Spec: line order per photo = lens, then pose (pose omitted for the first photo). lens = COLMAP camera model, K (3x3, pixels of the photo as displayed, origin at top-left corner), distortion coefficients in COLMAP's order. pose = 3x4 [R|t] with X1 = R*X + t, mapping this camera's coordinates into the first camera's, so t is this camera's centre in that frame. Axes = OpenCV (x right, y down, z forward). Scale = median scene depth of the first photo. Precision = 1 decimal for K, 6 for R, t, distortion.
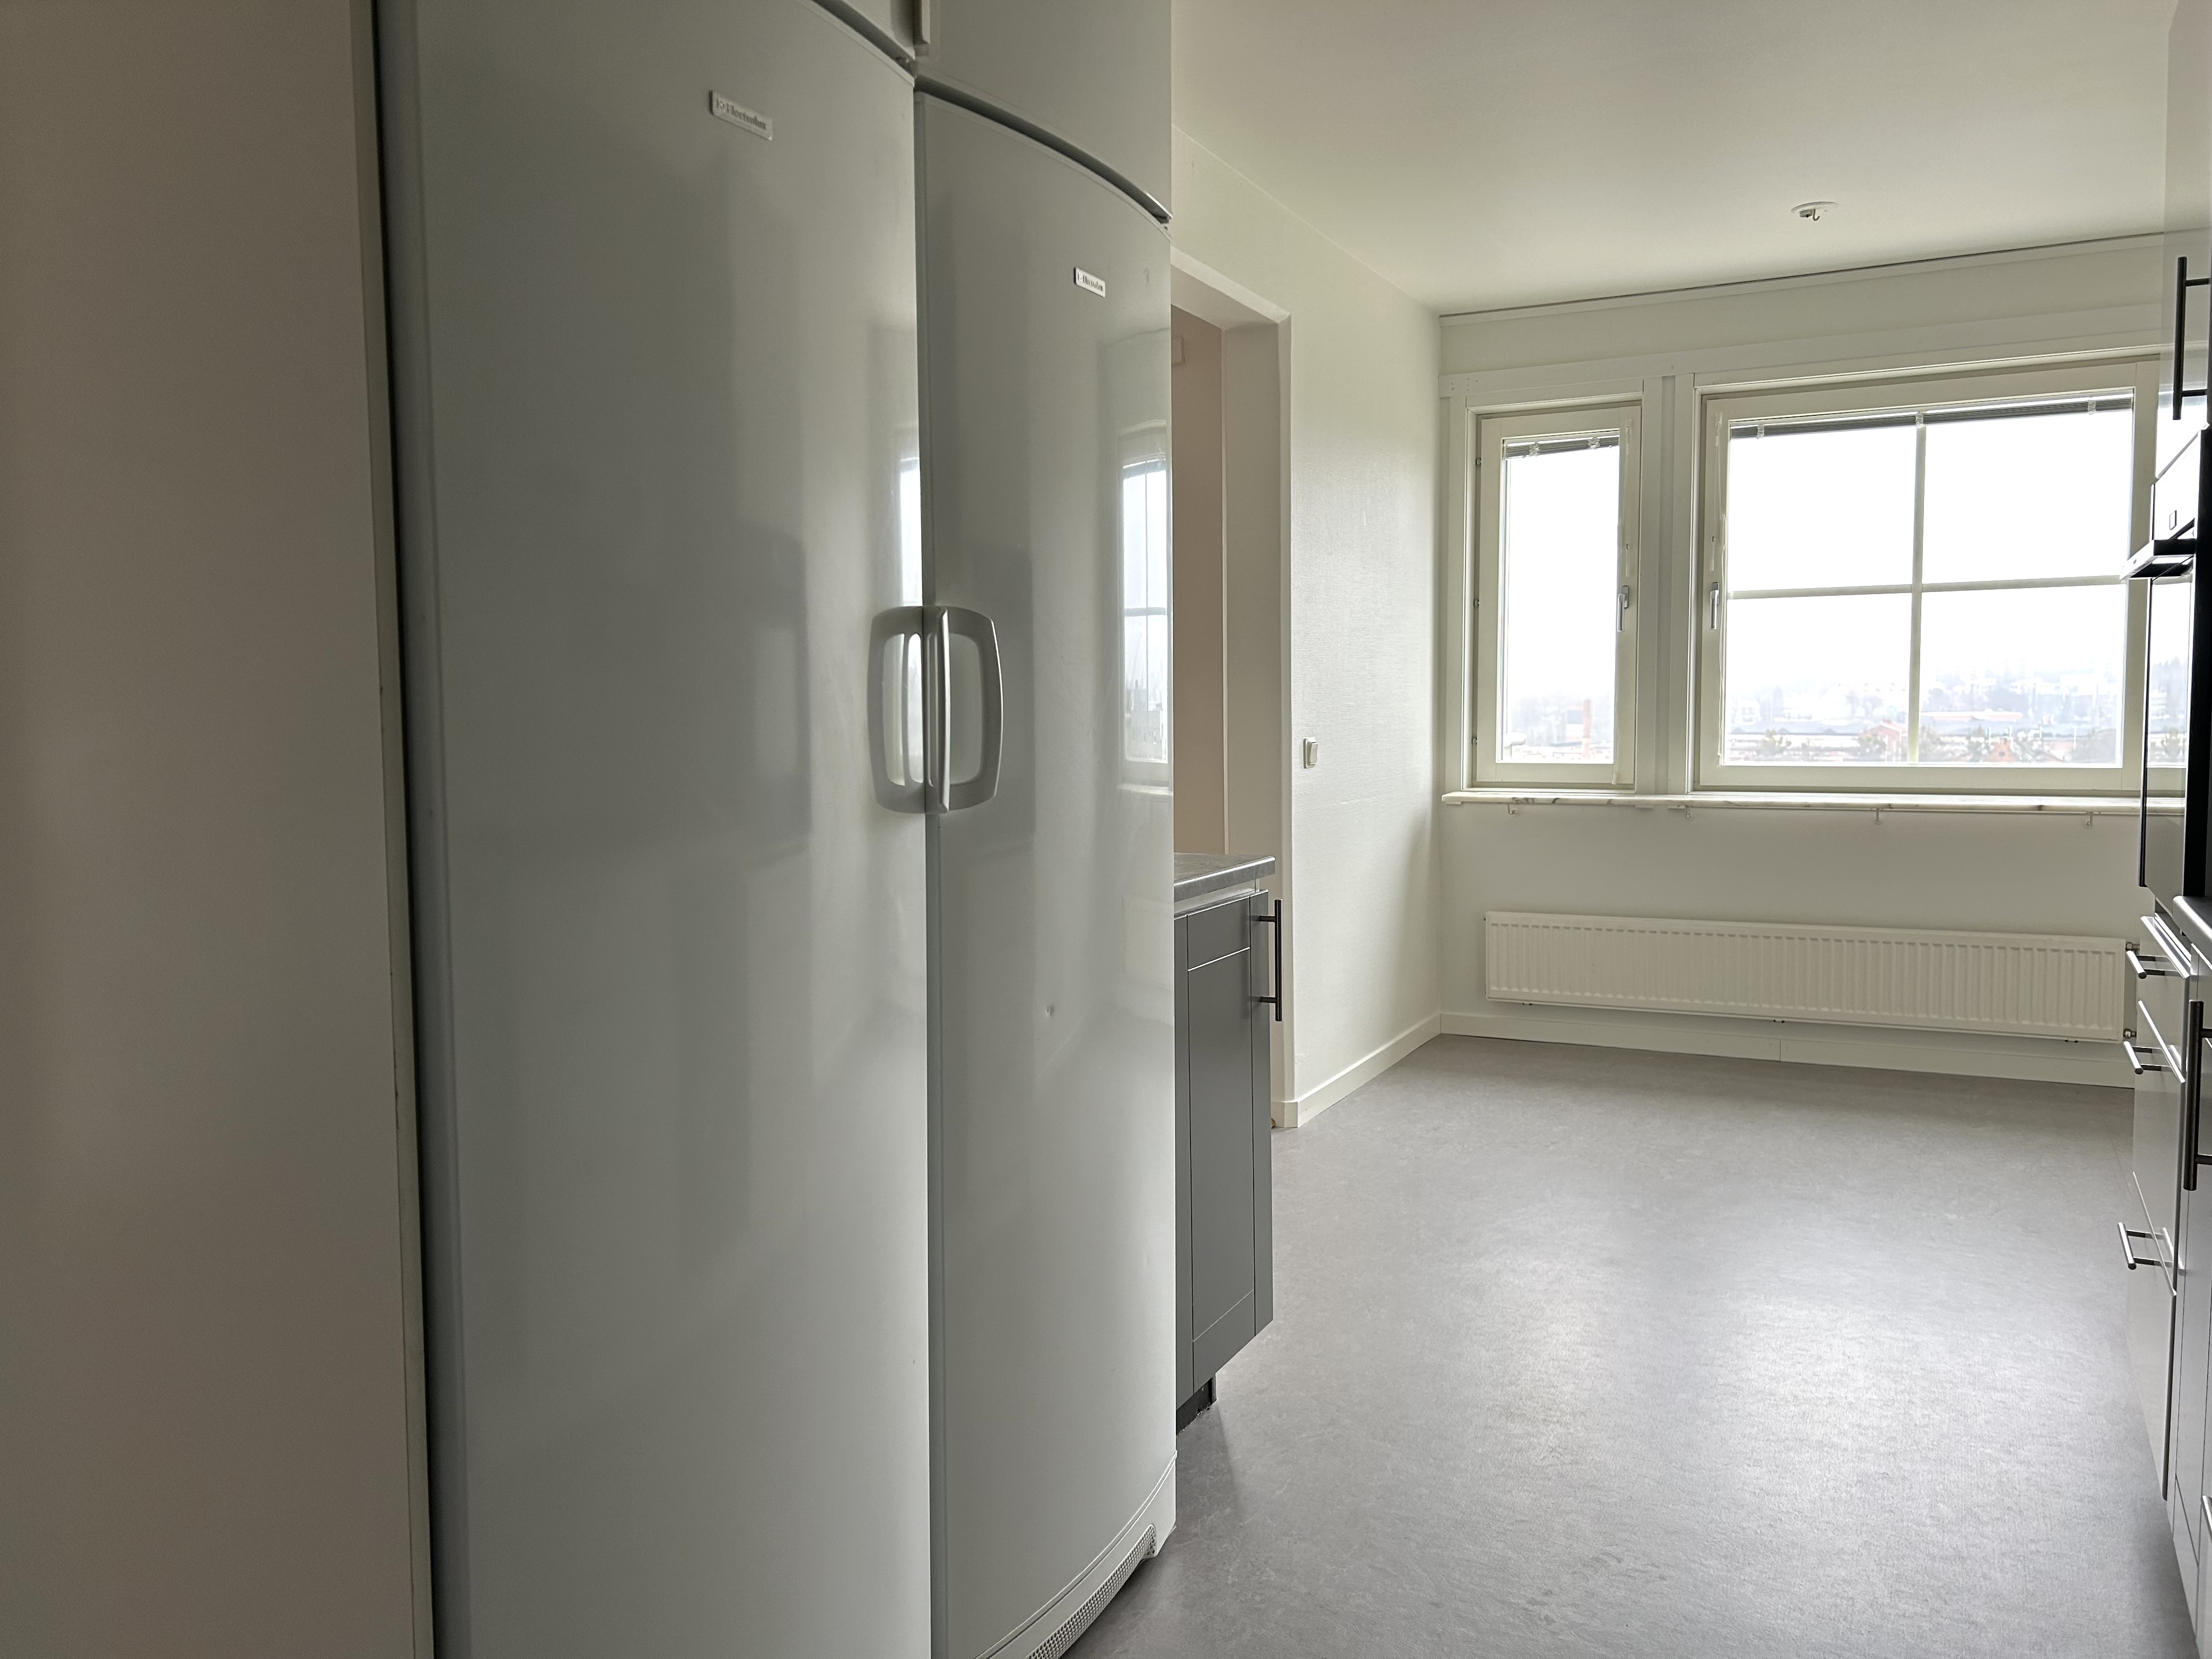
lens RADIAL K [[1650.8, 0, 1106.0], [0, 1650.8, 829.5], [0, 0, 1]] dist [0.069796, -0.085477]
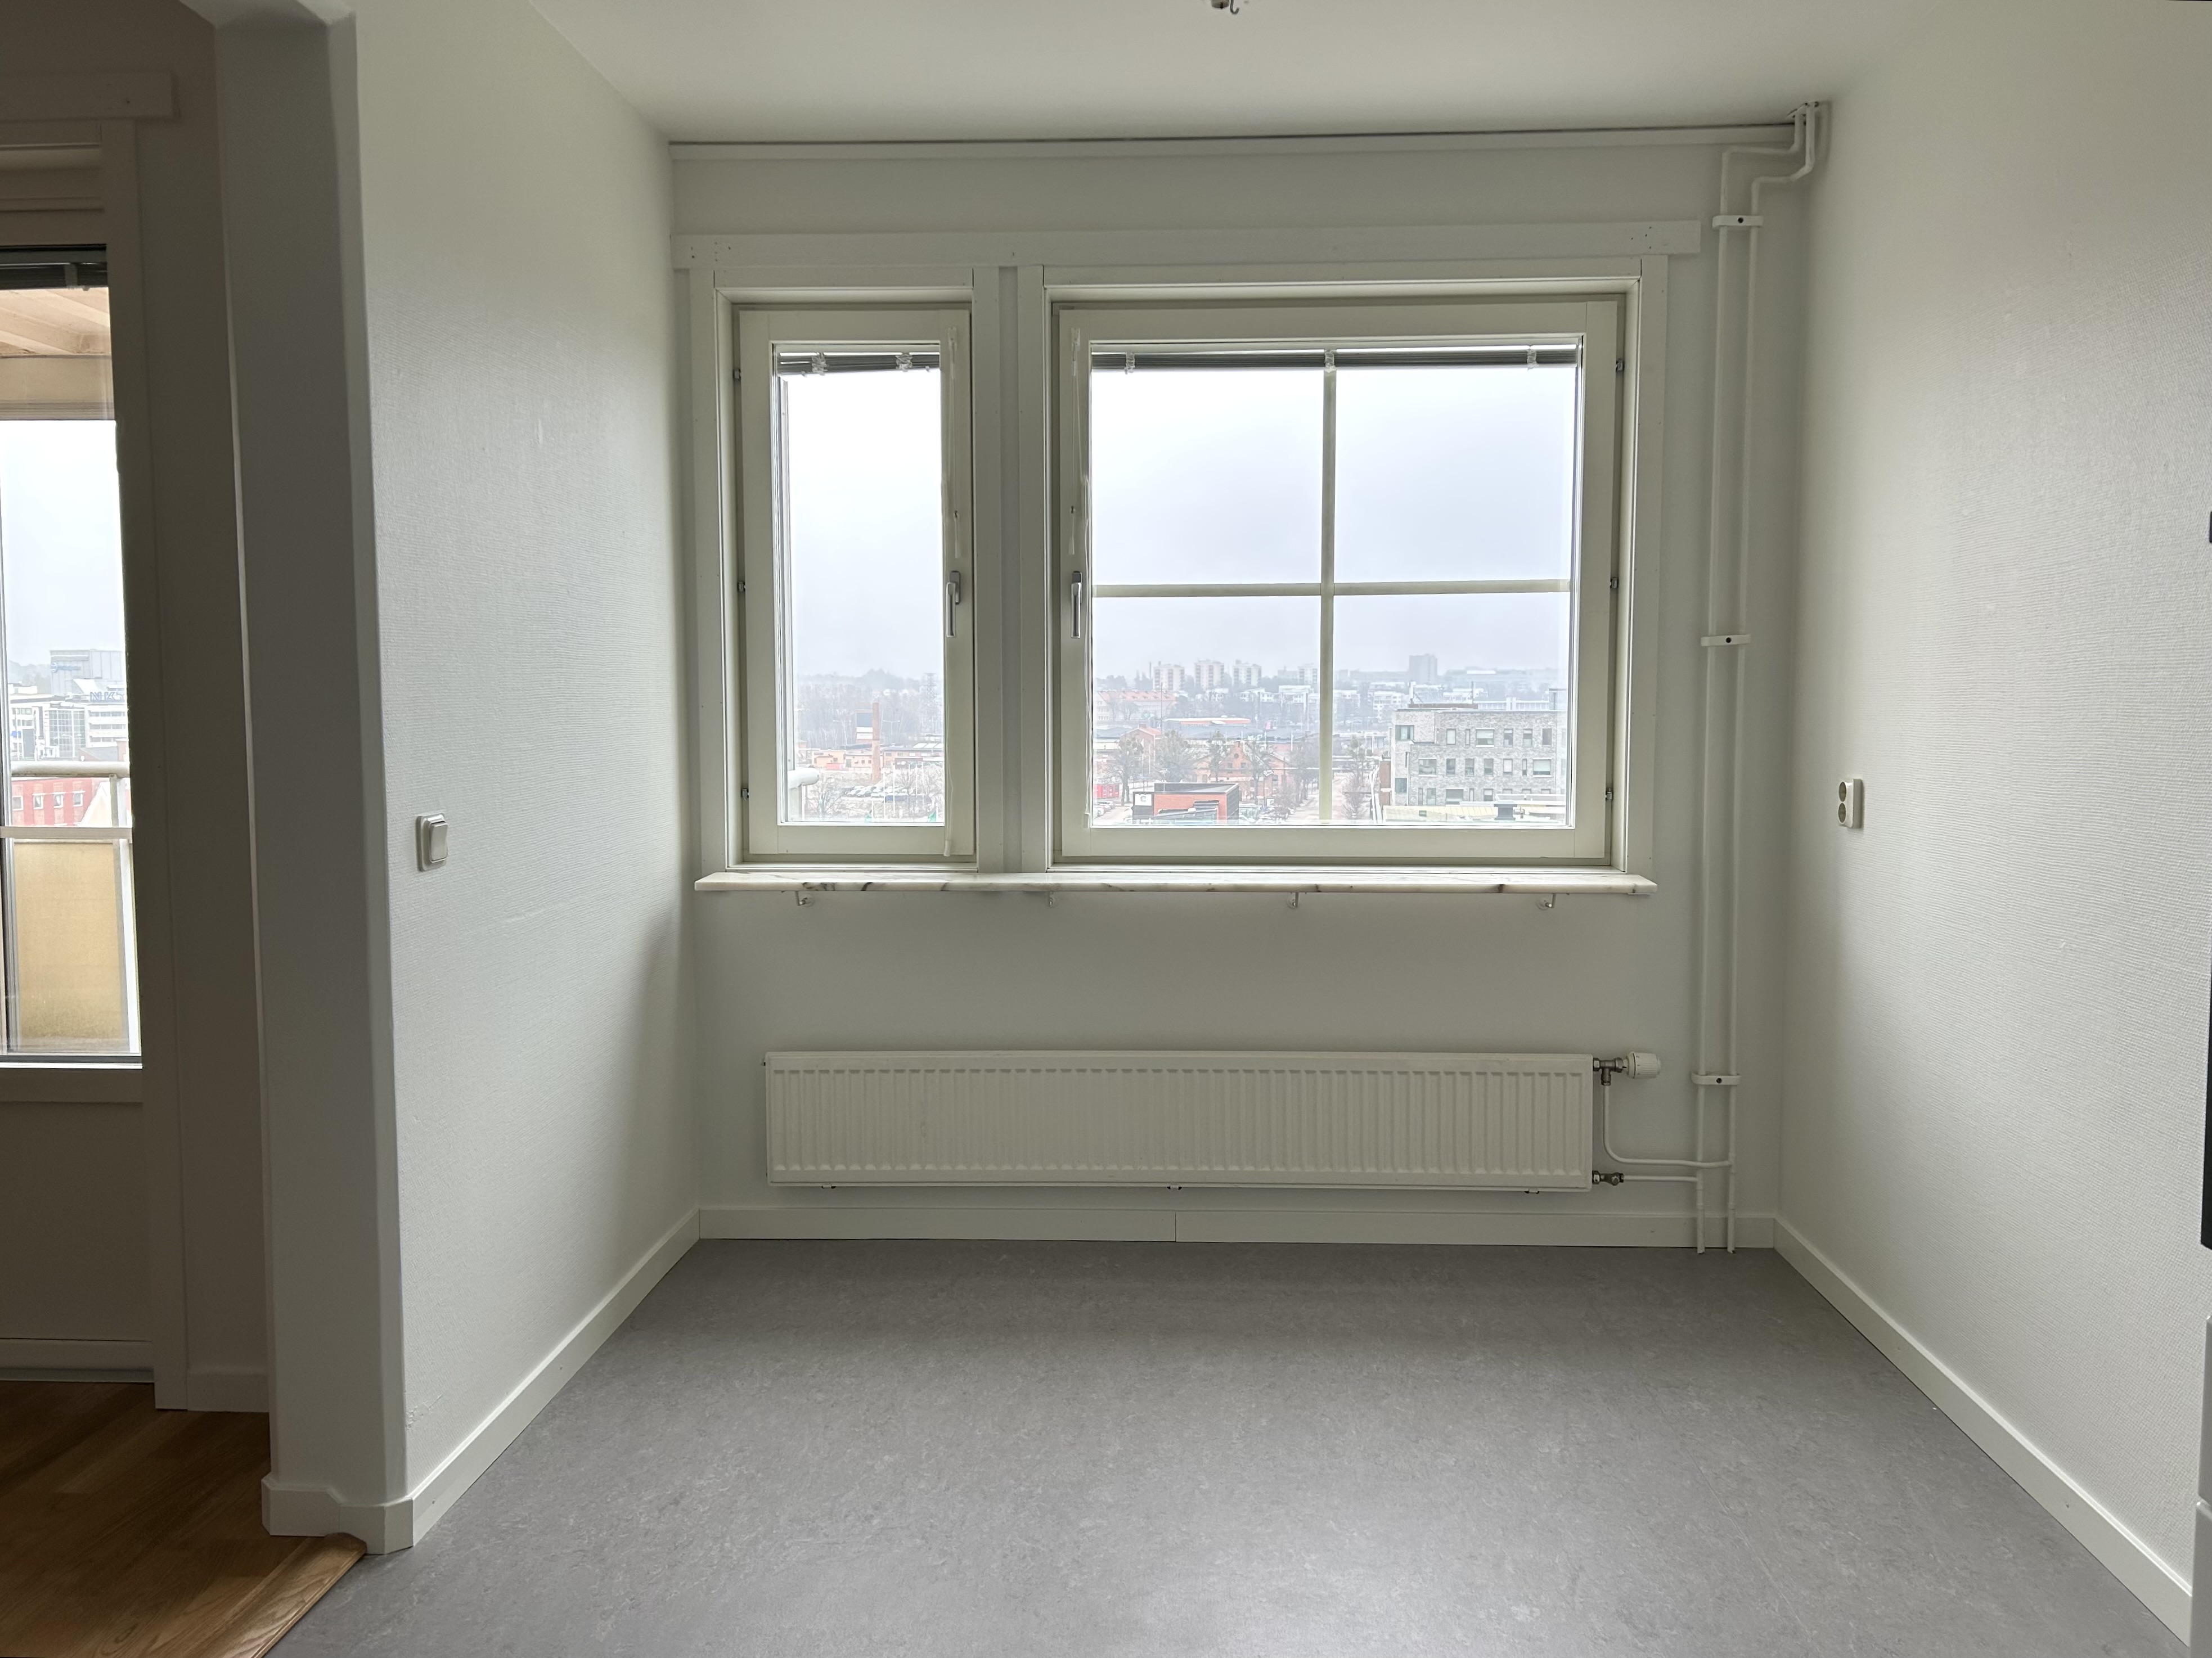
lens RADIAL K [[1694.5, 0, 1124.7], [0, 1694.5, 809.7], [0, 0, 1]] dist [0.107641, -0.117726]
pose [[0.910313, -0.018181, 0.413521, 0.082742], [0.024172, 0.999665, -0.009260, -0.039161], [-0.413214, 0.018425, 0.910448, 0.331425]]
